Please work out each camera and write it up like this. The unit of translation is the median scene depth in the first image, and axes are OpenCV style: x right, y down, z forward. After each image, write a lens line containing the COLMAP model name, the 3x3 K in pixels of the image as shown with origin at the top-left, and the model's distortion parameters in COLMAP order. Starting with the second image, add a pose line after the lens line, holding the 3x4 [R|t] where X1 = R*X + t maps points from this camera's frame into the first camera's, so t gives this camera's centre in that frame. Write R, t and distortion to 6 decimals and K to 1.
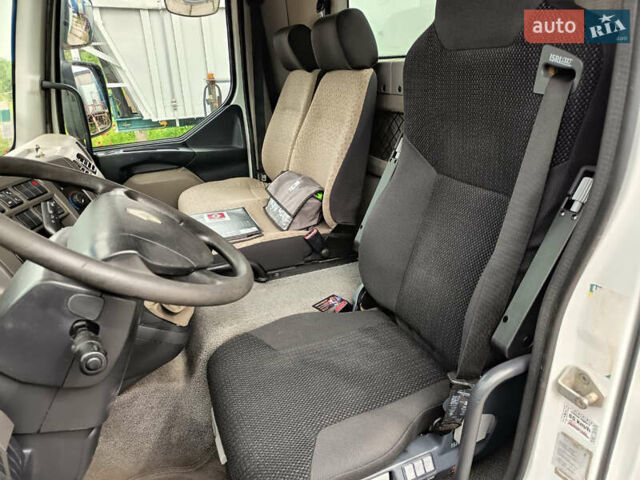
lens RADIAL K [[441.3, 0, 320.0], [0, 441.3, 240.0], [0, 0, 1]] dist [0.004663, 0.000362]
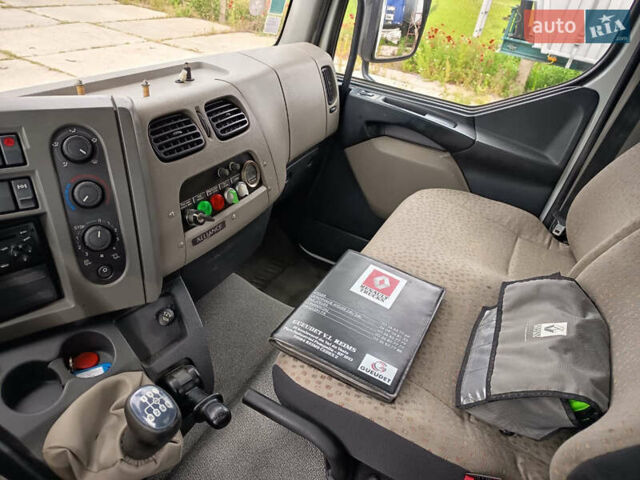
lens RADIAL K [[441.3, 0, 320.0], [0, 441.3, 240.0], [0, 0, 1]] dist [0.004663, 0.000362]
pose [[0.648934, 0.538951, -0.537044, -0.013036], [-0.444212, 0.841438, 0.307665, -0.172984], [0.617706, 0.038907, 0.785446, 0.371436]]
